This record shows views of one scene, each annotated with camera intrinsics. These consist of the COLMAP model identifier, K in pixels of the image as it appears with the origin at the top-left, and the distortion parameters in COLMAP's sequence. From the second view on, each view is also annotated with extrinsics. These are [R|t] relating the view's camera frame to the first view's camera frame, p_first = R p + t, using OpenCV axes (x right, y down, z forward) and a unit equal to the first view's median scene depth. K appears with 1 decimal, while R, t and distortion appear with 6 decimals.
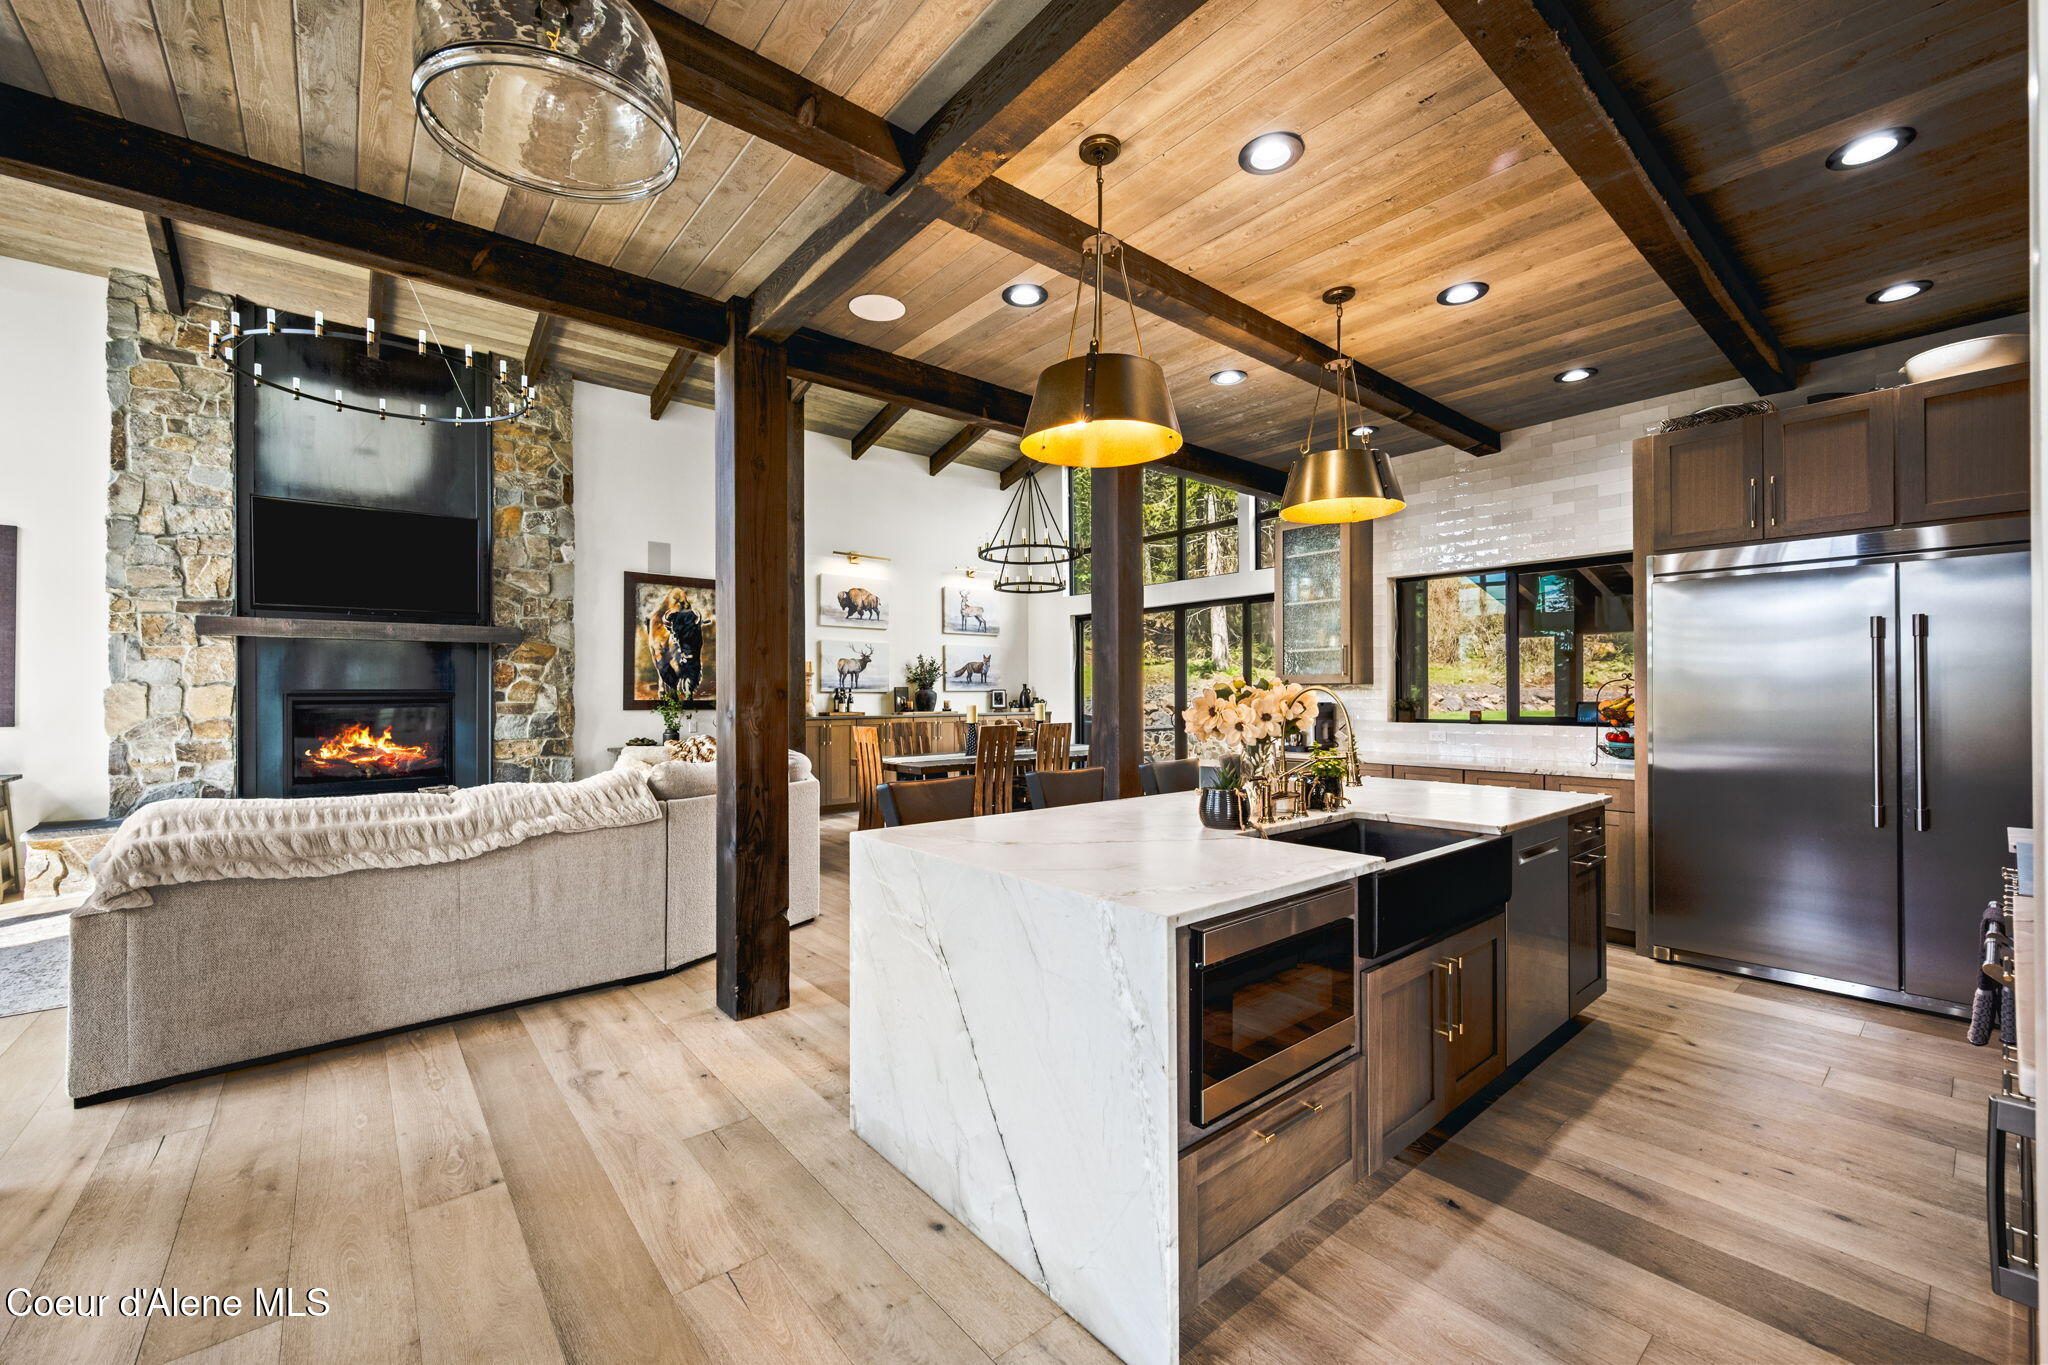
lens RADIAL K [[819.1, 0, 1033.2], [0, 819.1, 688.5], [0, 0, 1]] dist [0.002181, -0.000281]
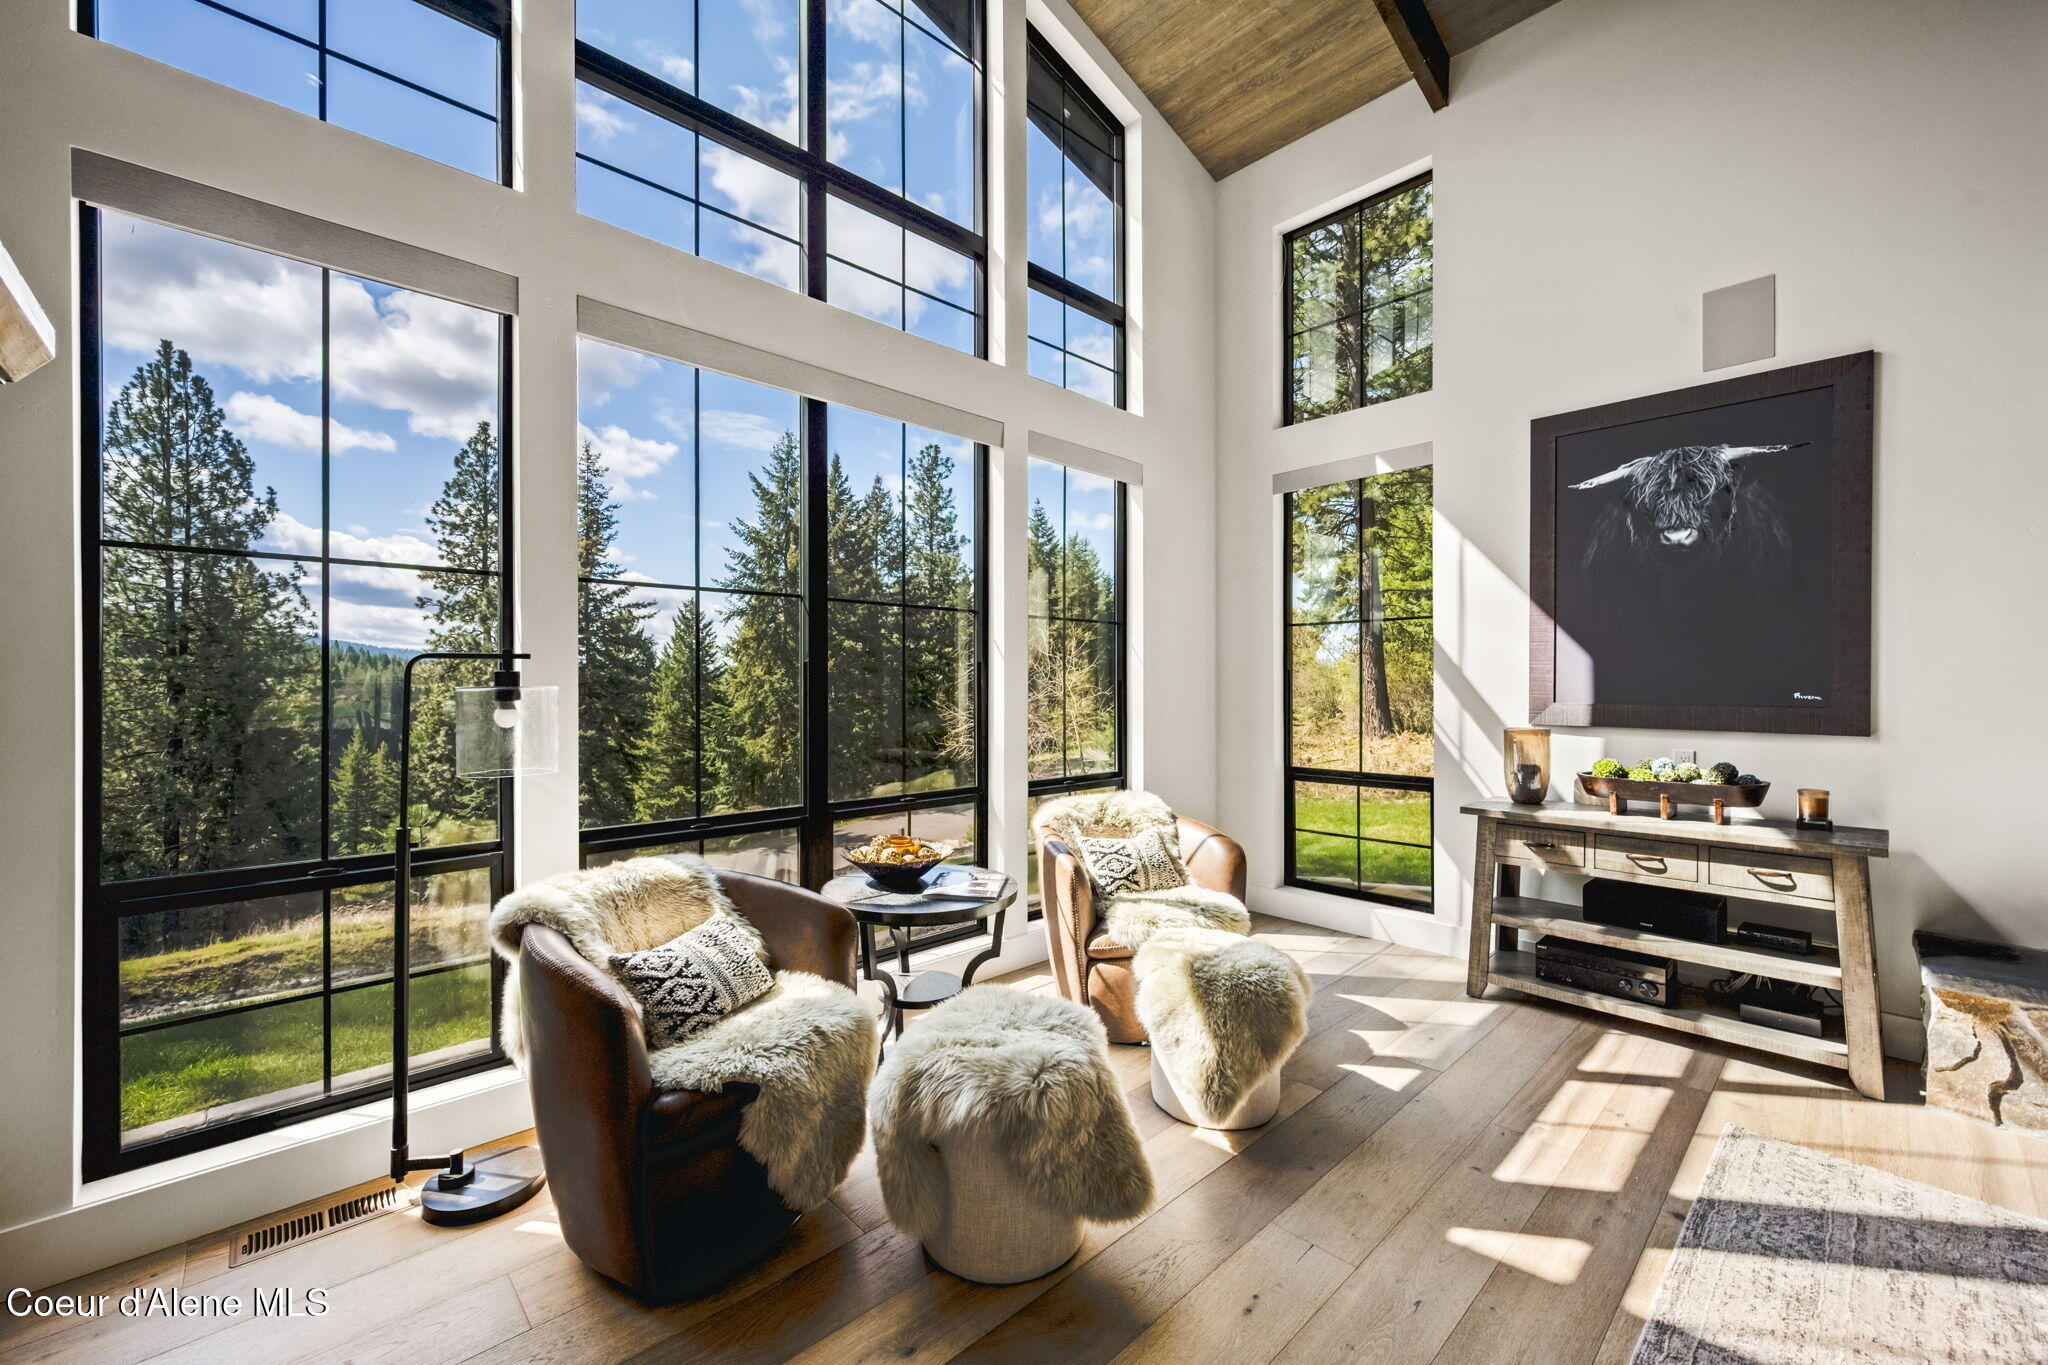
lens RADIAL K [[819.1, 0, 1028.3], [0, 819.1, 683.7], [0, 0, 1]] dist [0.002181, -0.000281]
pose [[0.043903, 0.003099, -0.999031, -0.807217], [0.005885, 0.999977, 0.003360, 0.007325], [0.999018, -0.006027, 0.043883, 0.478619]]
